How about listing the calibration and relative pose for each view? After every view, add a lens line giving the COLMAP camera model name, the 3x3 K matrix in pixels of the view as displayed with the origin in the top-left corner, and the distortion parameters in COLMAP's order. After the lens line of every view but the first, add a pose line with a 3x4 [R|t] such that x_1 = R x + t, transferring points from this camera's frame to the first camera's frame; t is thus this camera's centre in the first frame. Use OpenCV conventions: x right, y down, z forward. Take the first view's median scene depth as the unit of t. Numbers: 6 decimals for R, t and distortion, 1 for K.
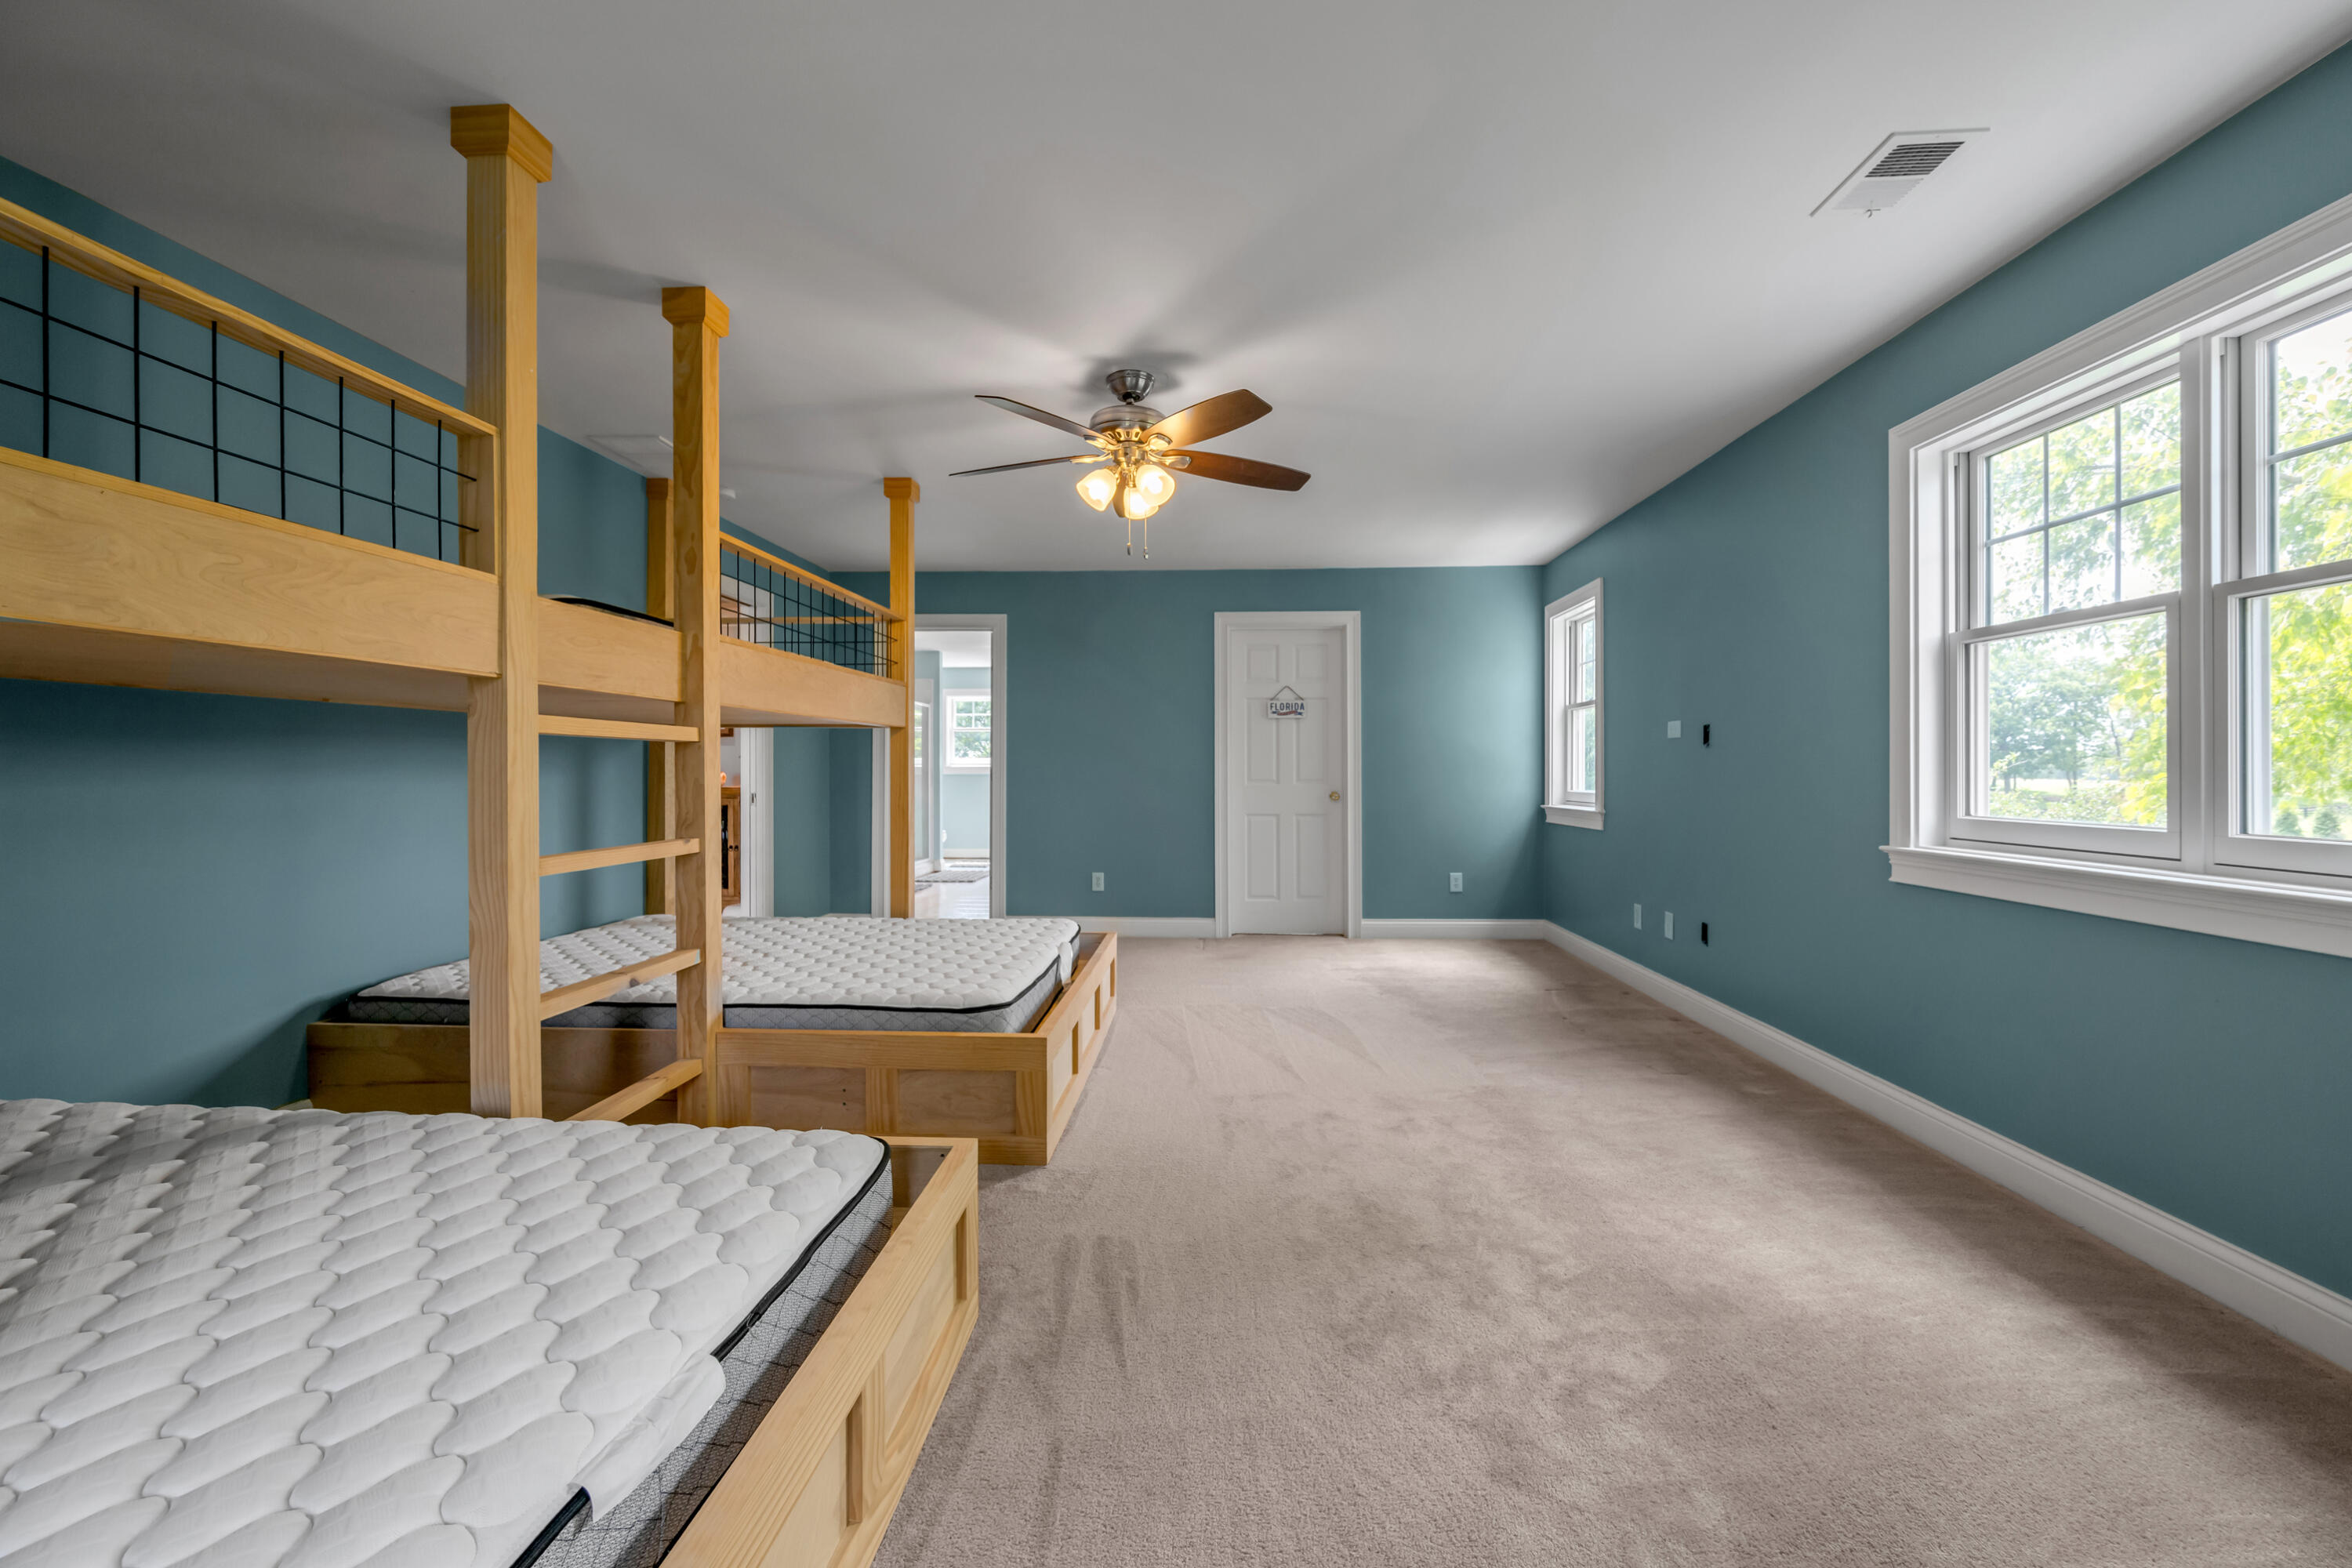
lens RADIAL K [[922.5, 0, 1184.9], [0, 922.5, 787.9], [0, 0, 1]] dist [-0.002601, -0.000144]
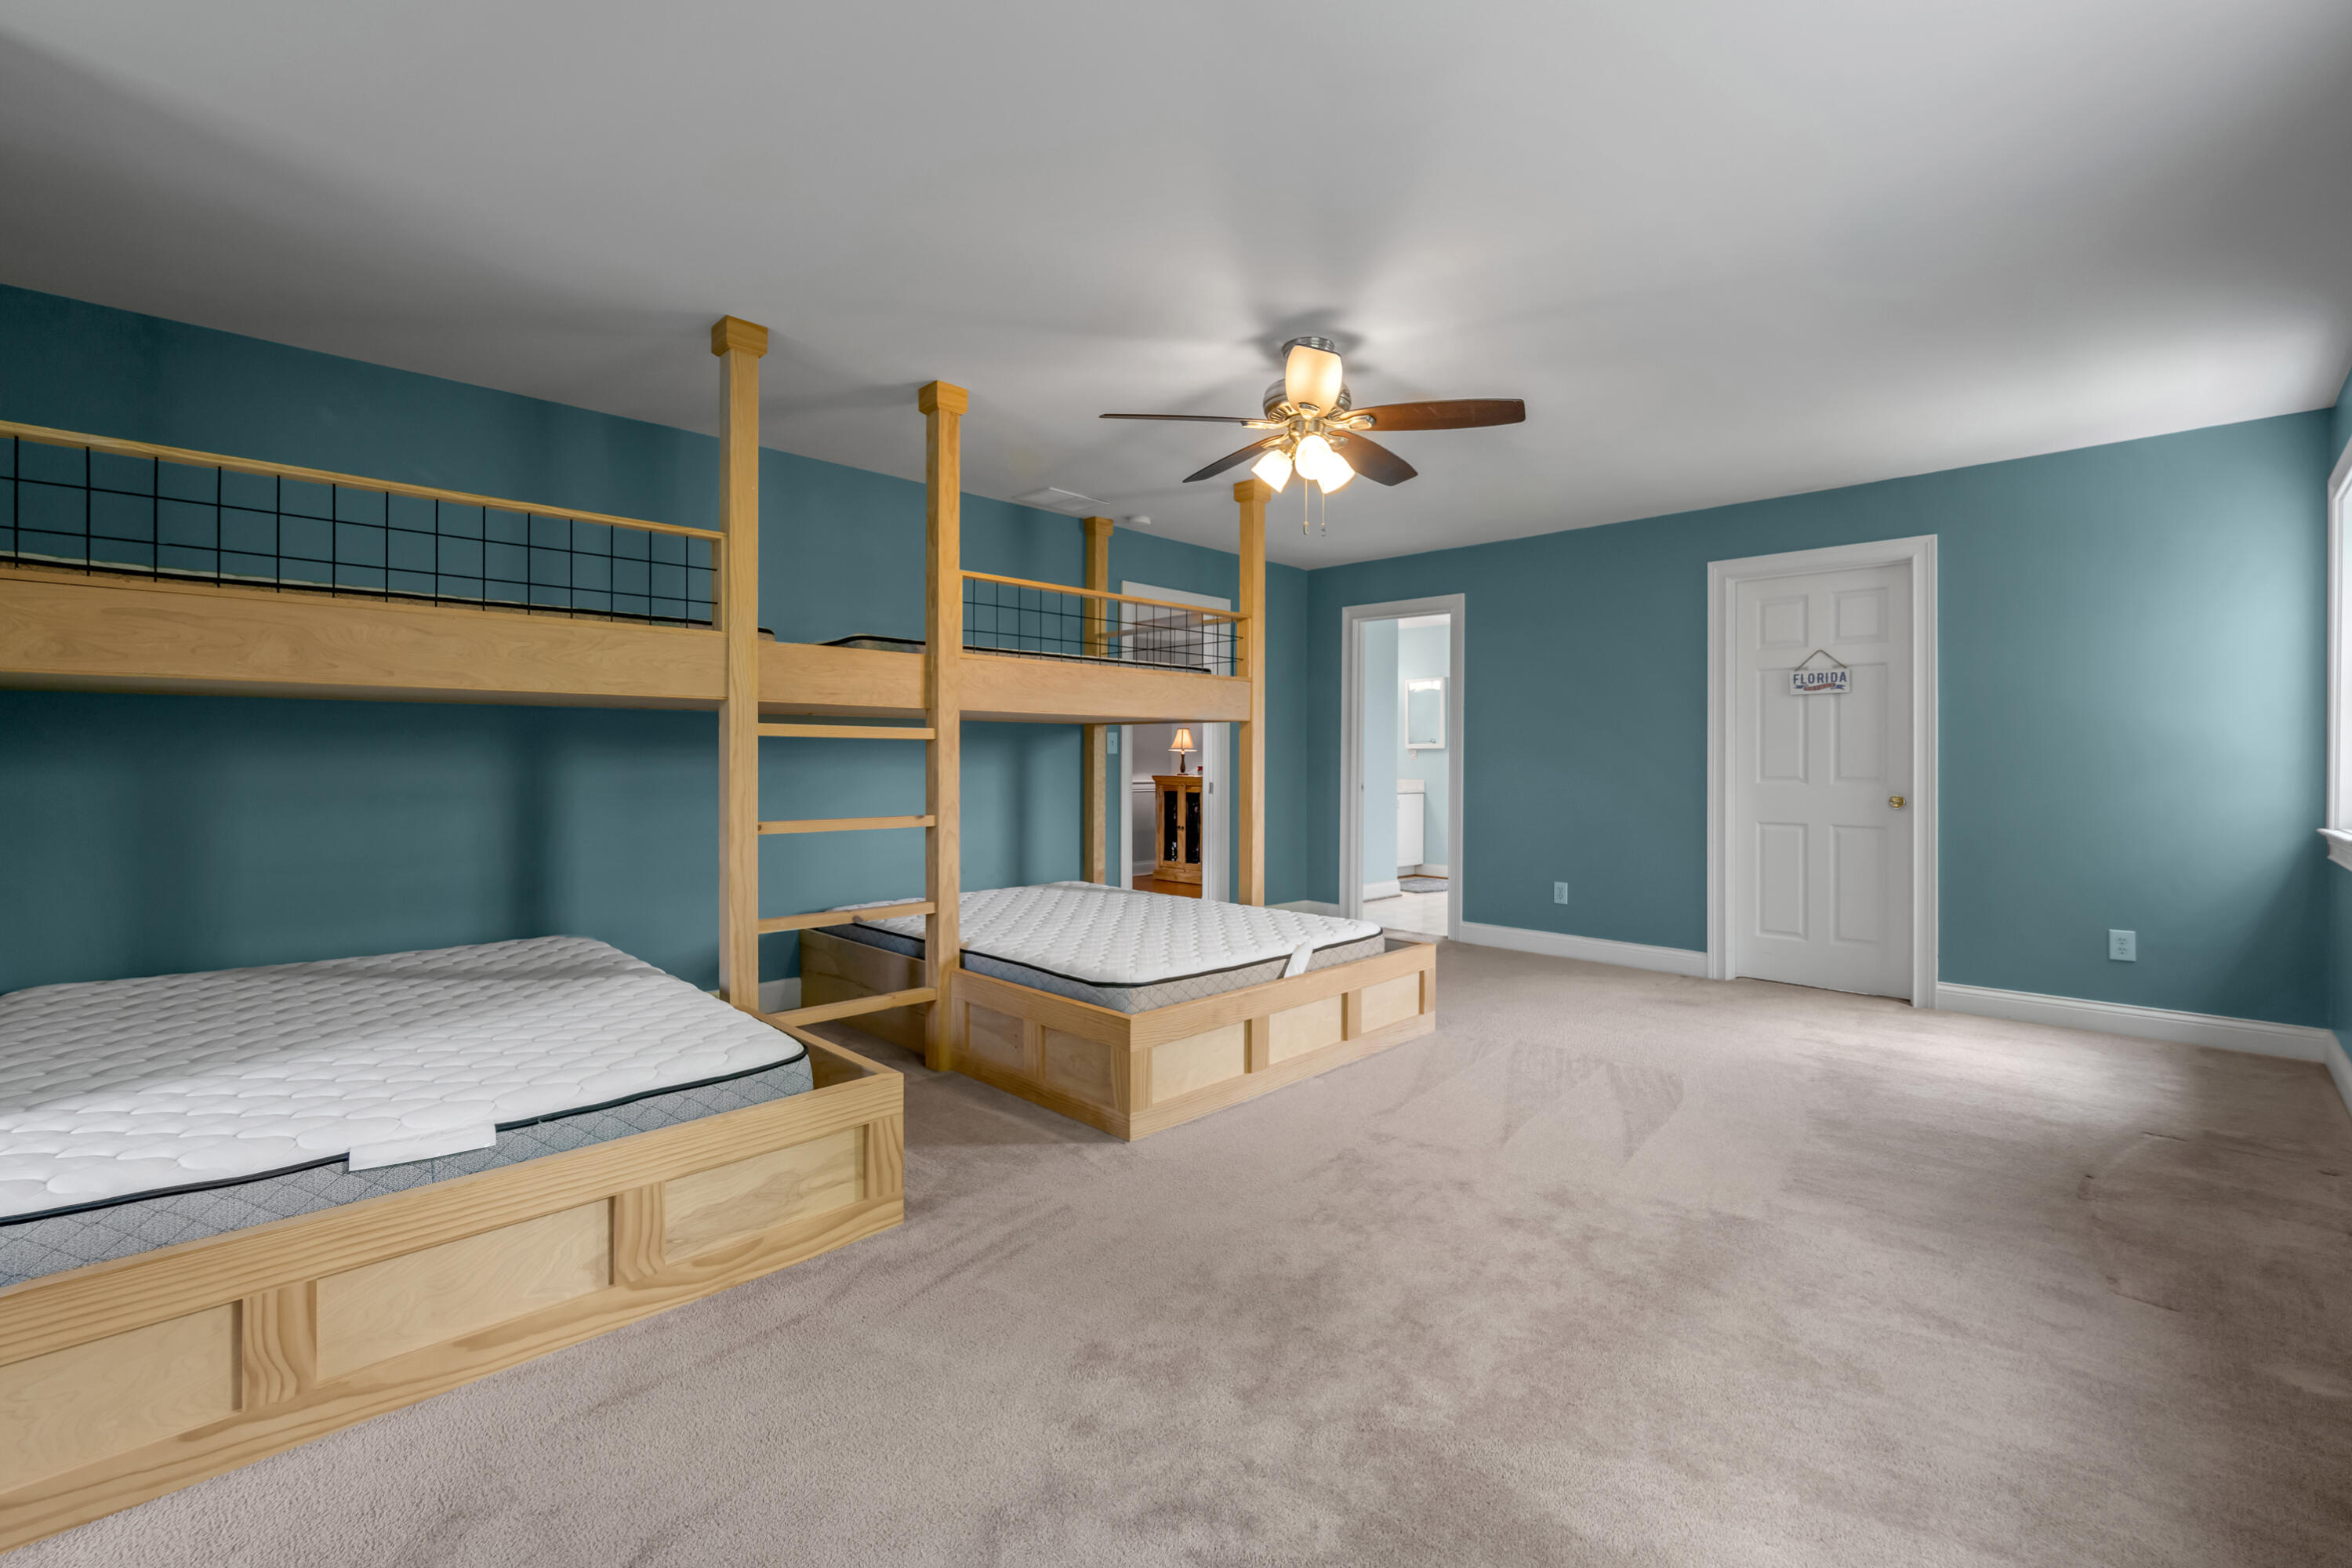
lens RADIAL K [[990.3, 0, 1199.7], [0, 990.3, 782.7], [0, 0, 1]] dist [-0.001780, -0.000462]
pose [[0.755974, 0.018326, -0.654345, 0.571347], [-0.016979, 0.999821, 0.008386, -0.007394], [0.654381, 0.004770, 0.756150, 0.183231]]
